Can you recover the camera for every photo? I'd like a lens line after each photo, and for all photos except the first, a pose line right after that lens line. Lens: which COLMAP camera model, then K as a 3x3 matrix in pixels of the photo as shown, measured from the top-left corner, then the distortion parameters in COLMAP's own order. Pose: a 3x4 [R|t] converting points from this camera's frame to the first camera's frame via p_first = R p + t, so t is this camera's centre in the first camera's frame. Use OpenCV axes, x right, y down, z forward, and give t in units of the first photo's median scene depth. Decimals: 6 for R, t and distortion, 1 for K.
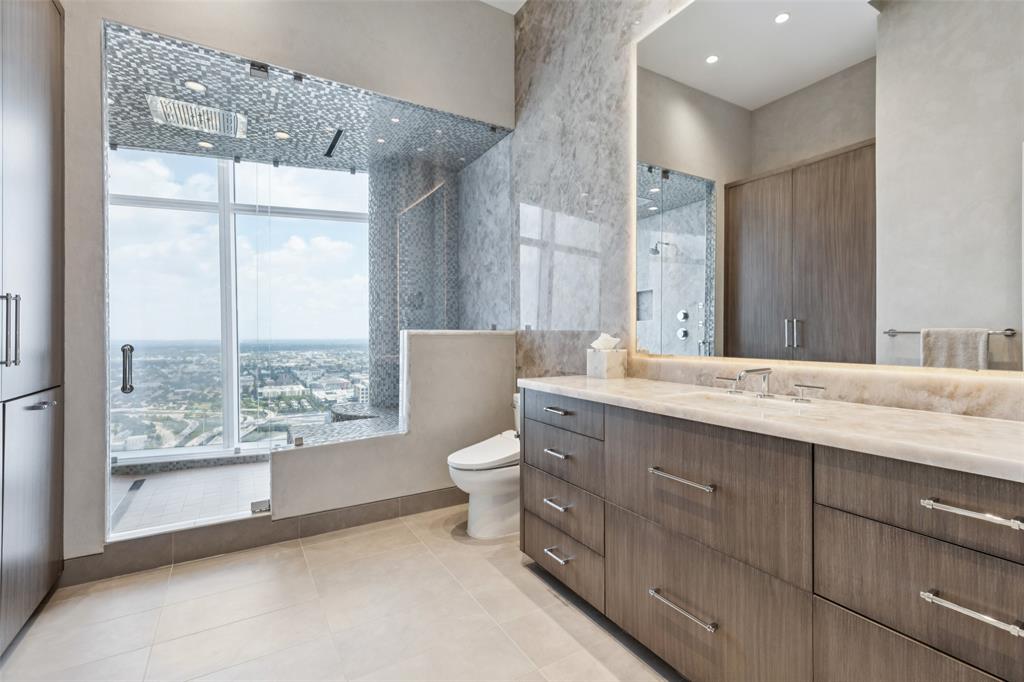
lens RADIAL K [[466.8, 0, 511.8], [0, 466.8, 337.2], [0, 0, 1]] dist [0.009629, -0.000500]
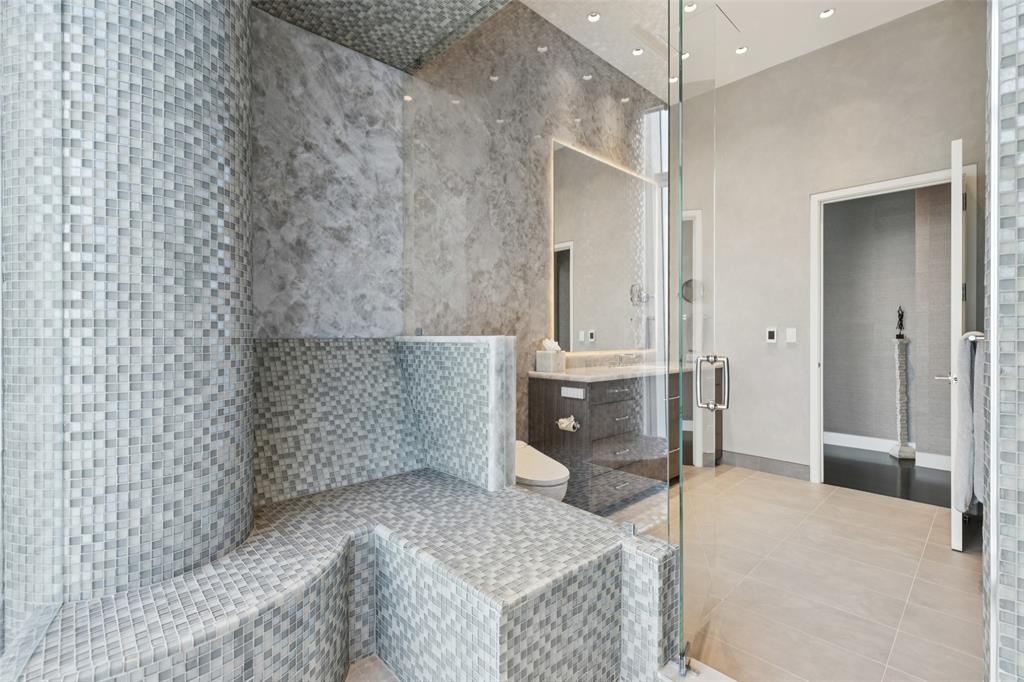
lens RADIAL K [[466.8, 0, 512.1], [0, 466.8, 337.8], [0, 0, 1]] dist [0.009629, -0.000500]
pose [[-0.224375, 0.000299, 0.974503, -0.891714], [0.005913, 0.999982, 0.001054, -0.012130], [-0.974485, 0.005998, -0.224373, 1.155070]]
